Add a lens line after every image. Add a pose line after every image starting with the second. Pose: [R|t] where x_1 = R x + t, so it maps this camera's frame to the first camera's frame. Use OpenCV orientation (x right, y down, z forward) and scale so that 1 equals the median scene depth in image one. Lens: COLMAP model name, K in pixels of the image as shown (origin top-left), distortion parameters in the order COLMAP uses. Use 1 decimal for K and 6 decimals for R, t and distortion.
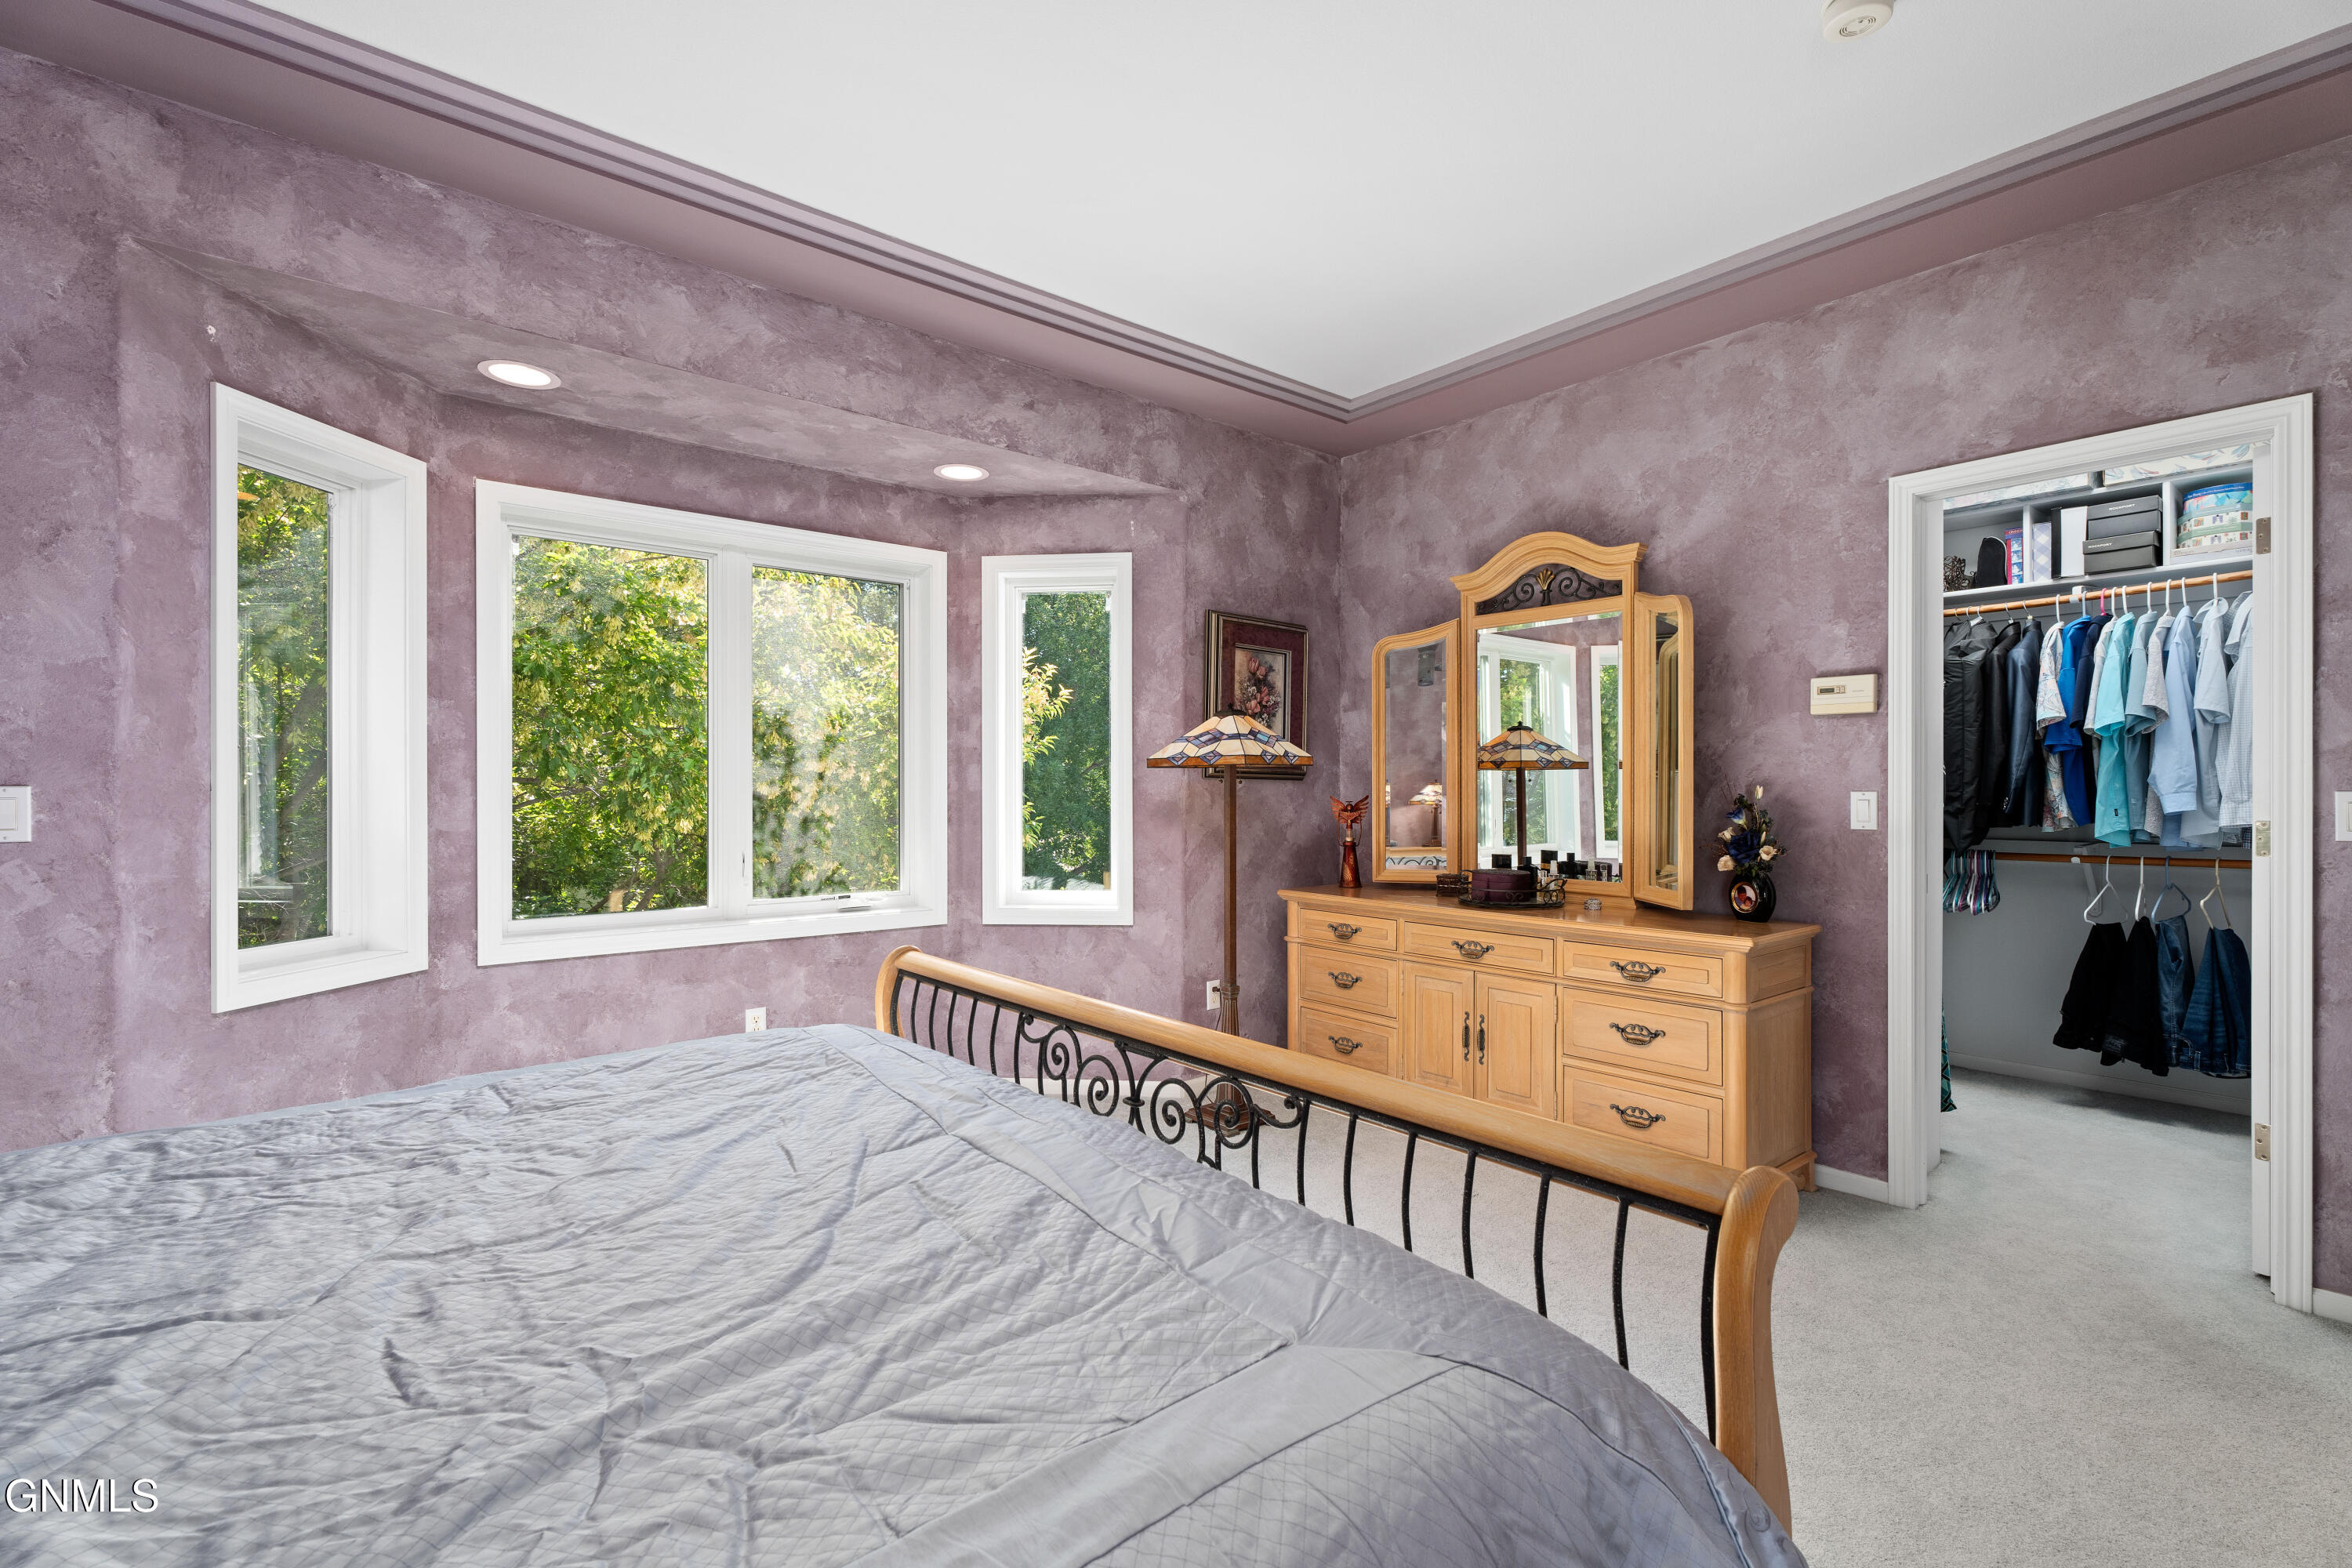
lens RADIAL K [[1062.0, 0, 1179.1], [0, 1062.0, 795.0], [0, 0, 1]] dist [0.000528, -0.000504]
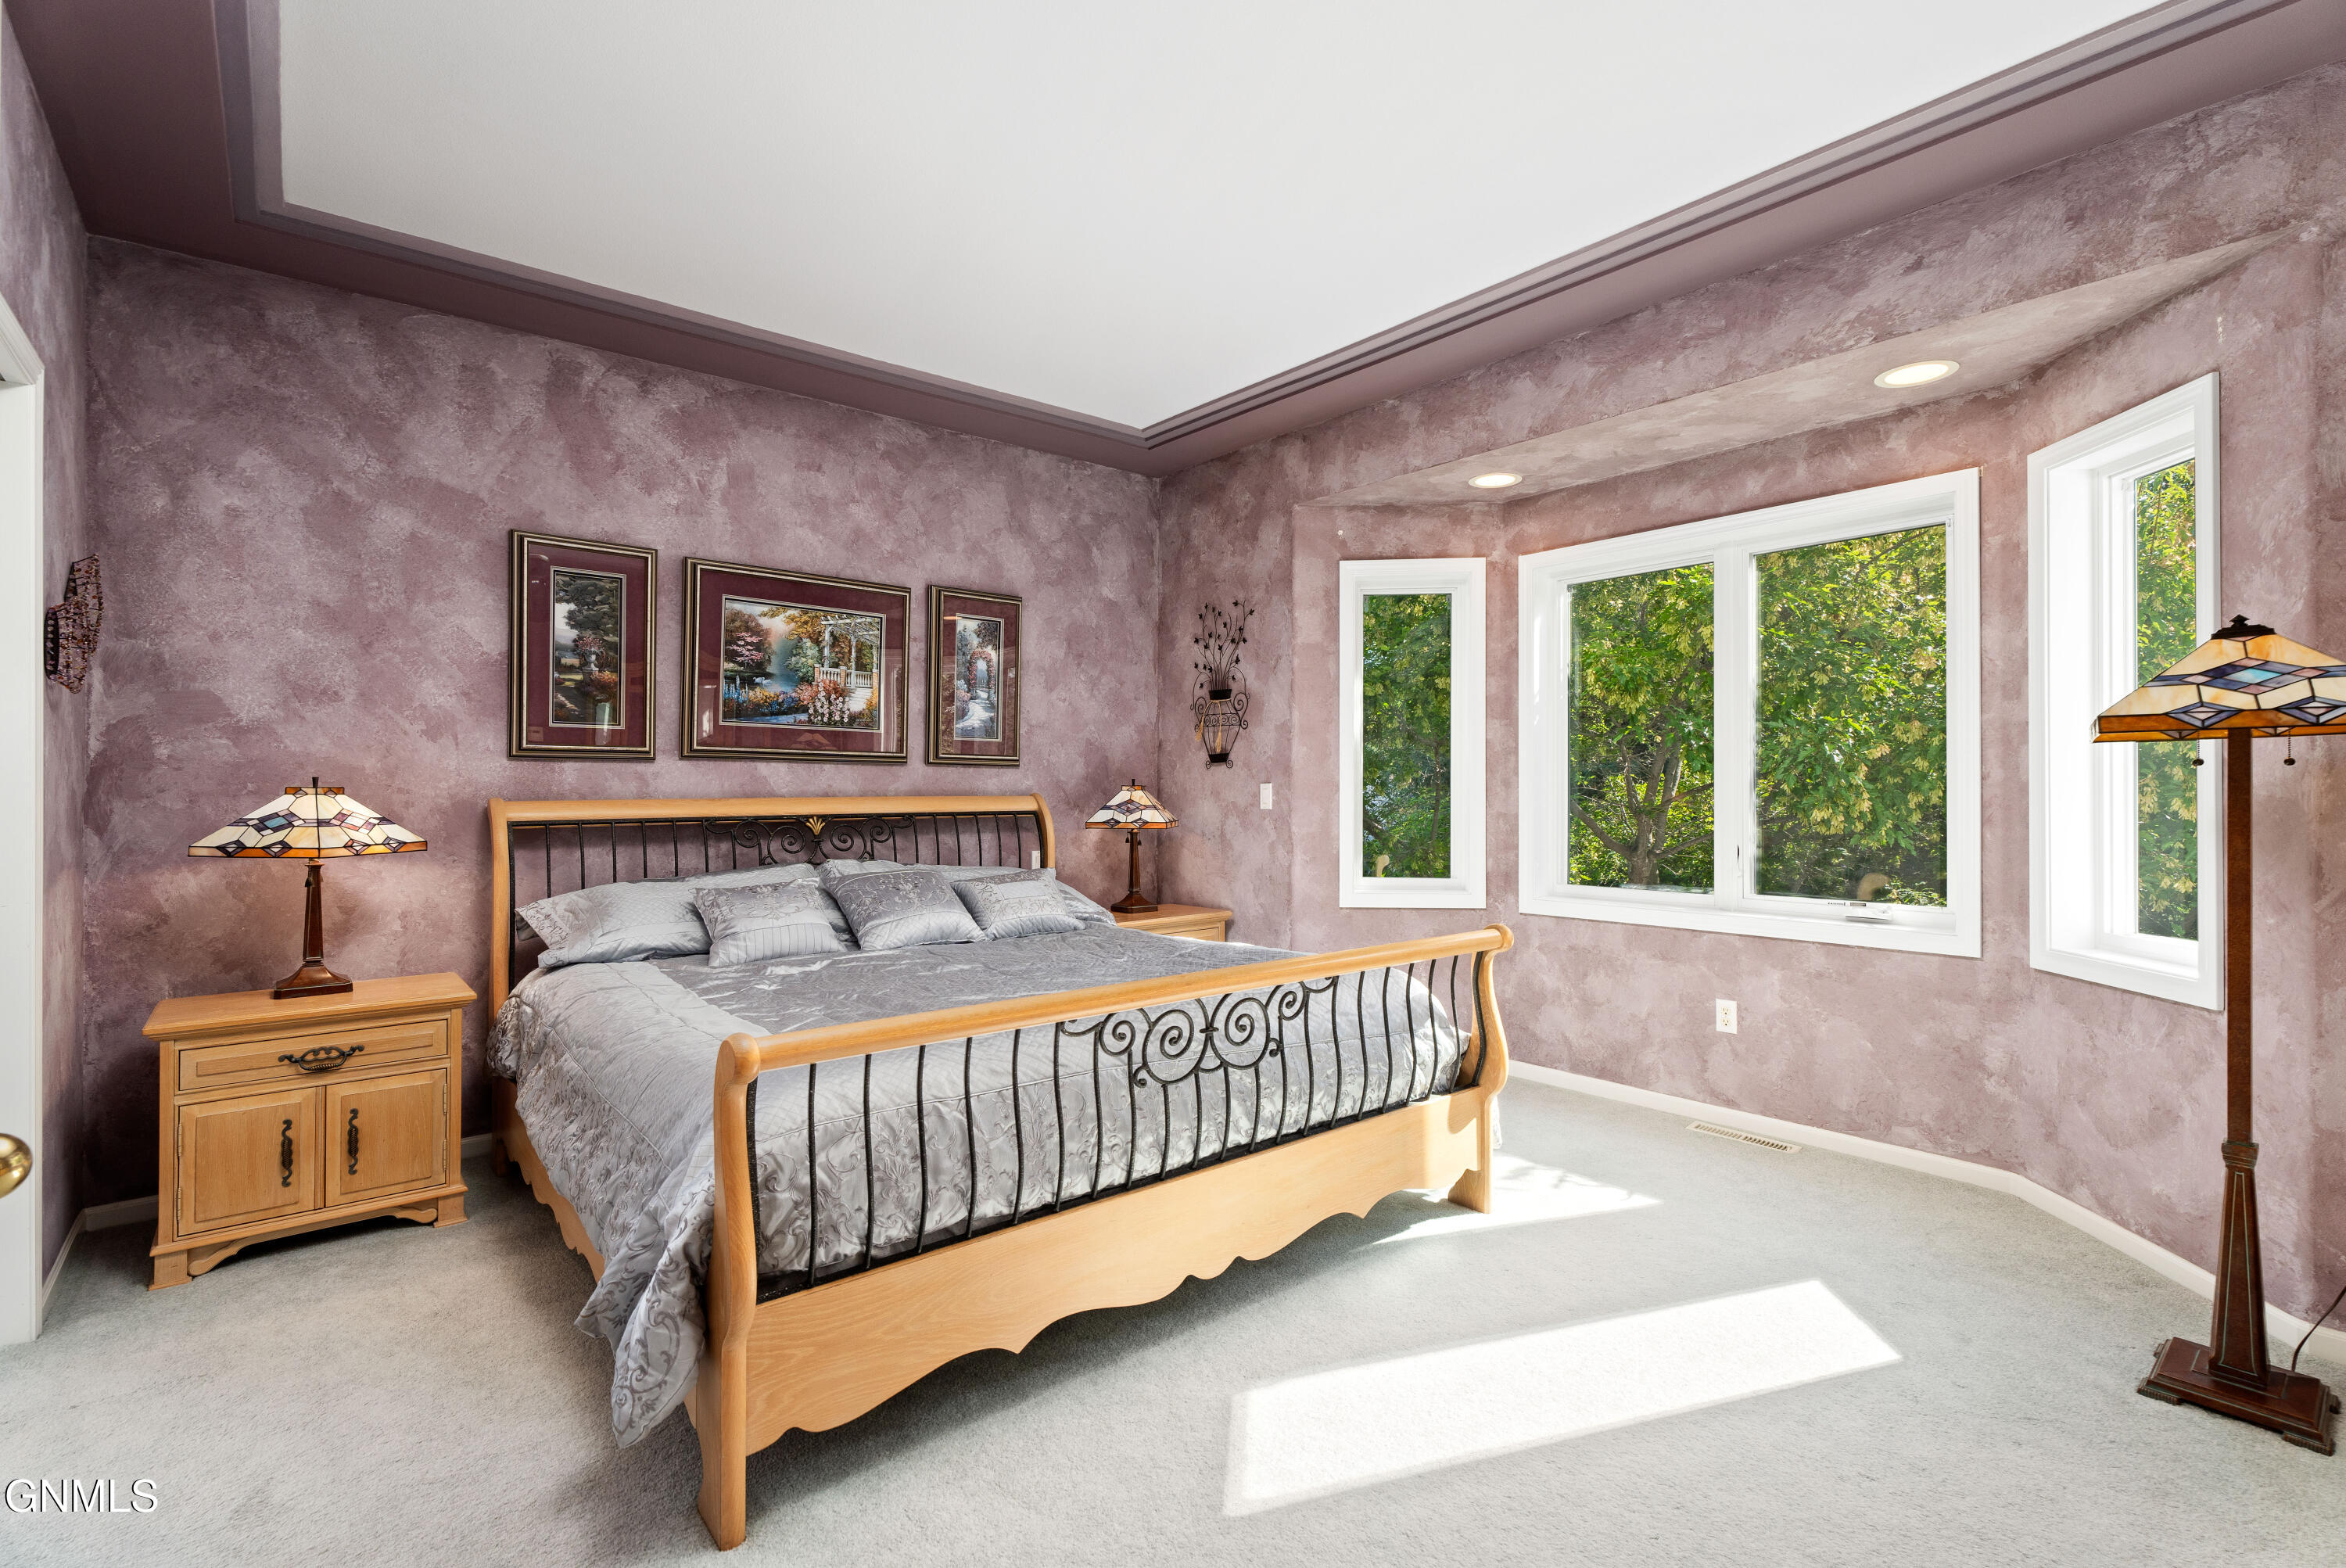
lens RADIAL K [[1059.4, 0, 1175.6], [0, 1059.4, 780.6], [0, 0, 1]] dist [0.000528, -0.000504]
pose [[-0.005781, -0.006605, -0.999961, 0.641300], [-0.000165, 0.999978, -0.006604, 0.000301], [0.999983, 0.000127, -0.005782, 0.513249]]
